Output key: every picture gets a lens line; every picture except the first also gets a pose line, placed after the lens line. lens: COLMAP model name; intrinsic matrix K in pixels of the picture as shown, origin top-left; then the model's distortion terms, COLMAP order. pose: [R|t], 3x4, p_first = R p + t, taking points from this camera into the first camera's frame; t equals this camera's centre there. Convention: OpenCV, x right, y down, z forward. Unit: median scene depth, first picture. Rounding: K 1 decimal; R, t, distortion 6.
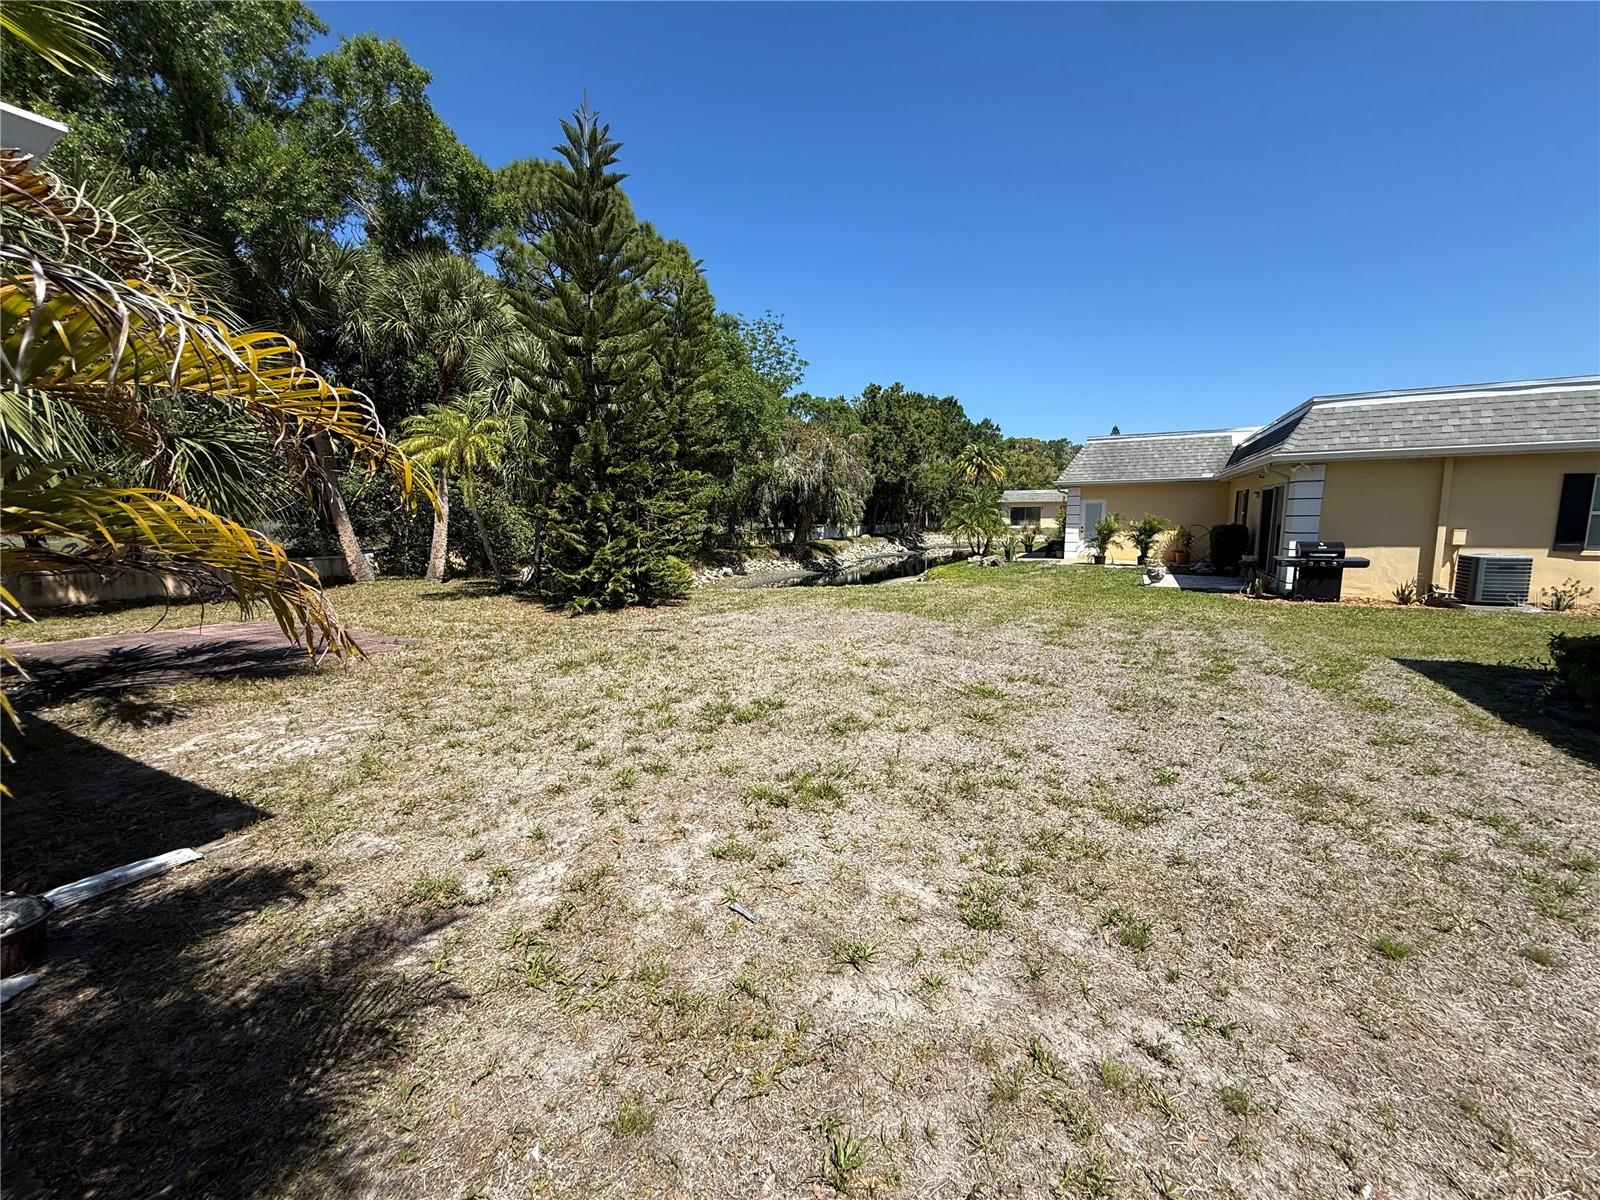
lens RADIAL K [[637.7, 0, 796.0], [0, 637.7, 599.5], [0, 0, 1]] dist [-0.000365, 0.000436]
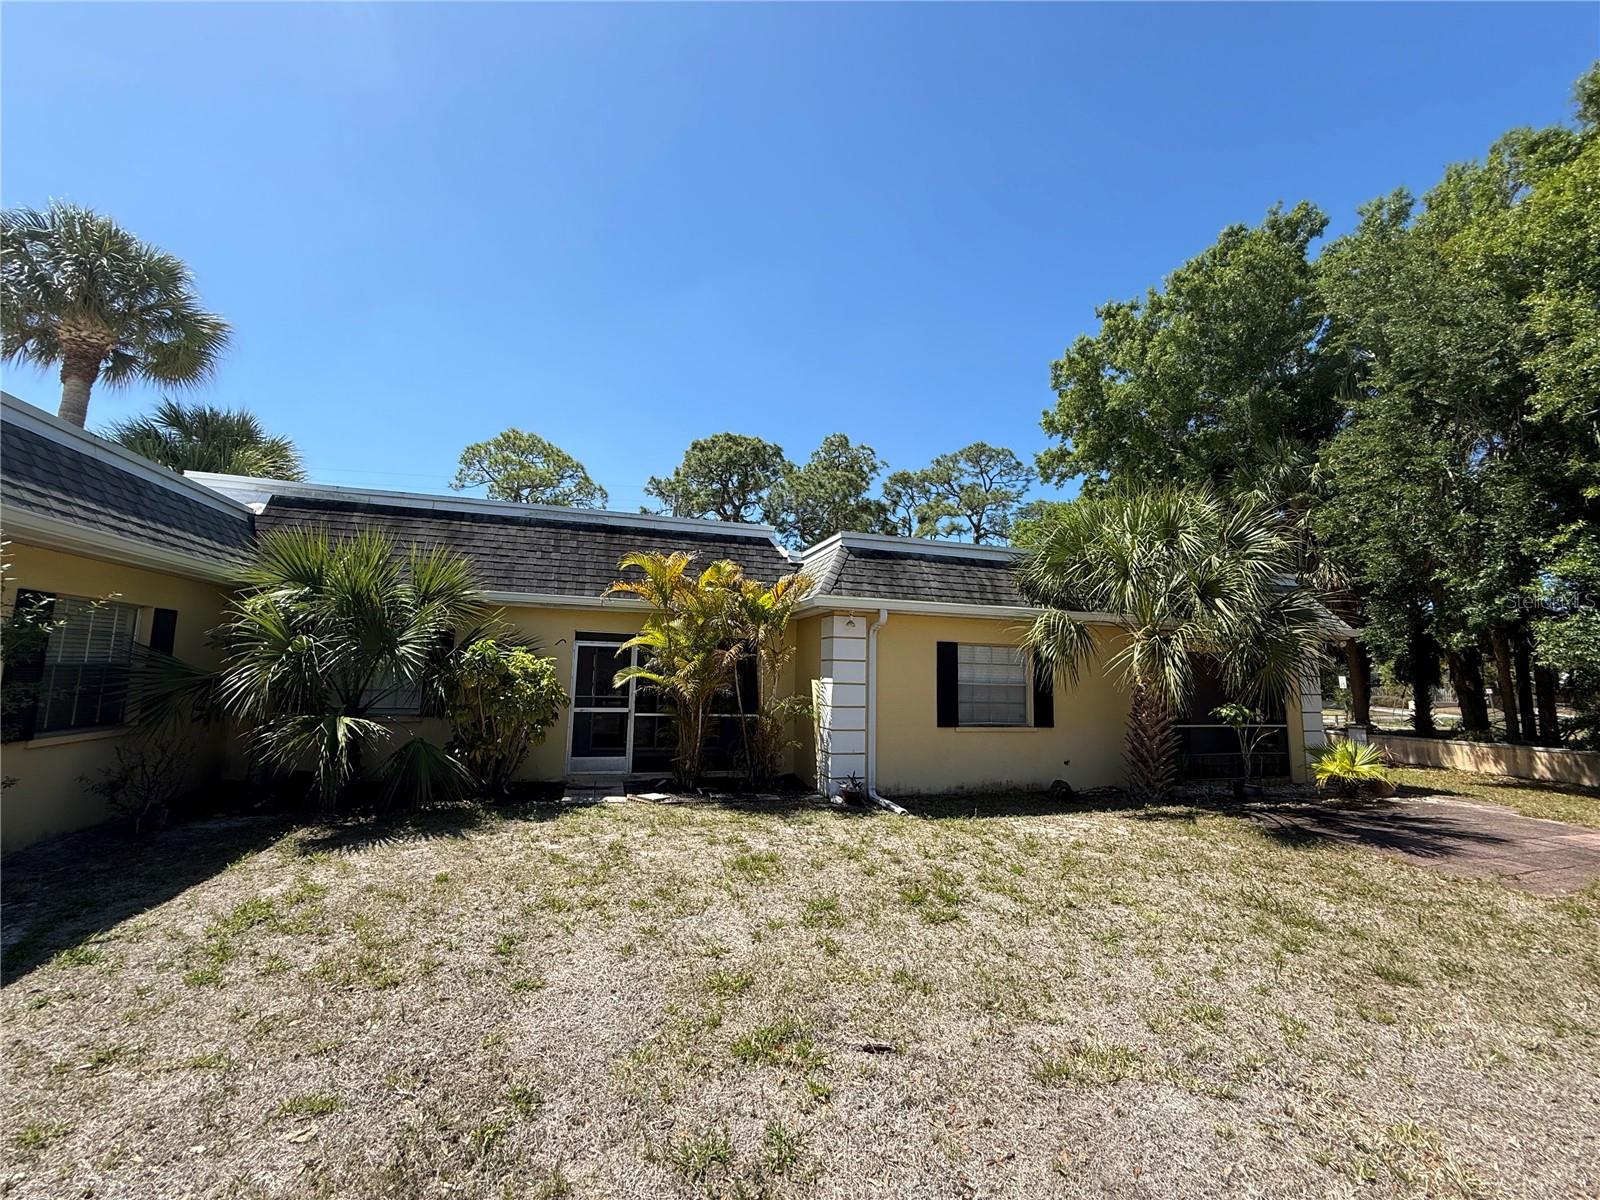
lens RADIAL K [[637.7, 0, 796.0], [0, 637.7, 599.5], [0, 0, 1]] dist [-0.000365, 0.000436]
pose [[-0.724255, -0.079227, -0.684965, 1.019731], [-0.103396, 0.994624, -0.005716, -0.333412], [0.681736, 0.066683, -0.728553, 2.093832]]
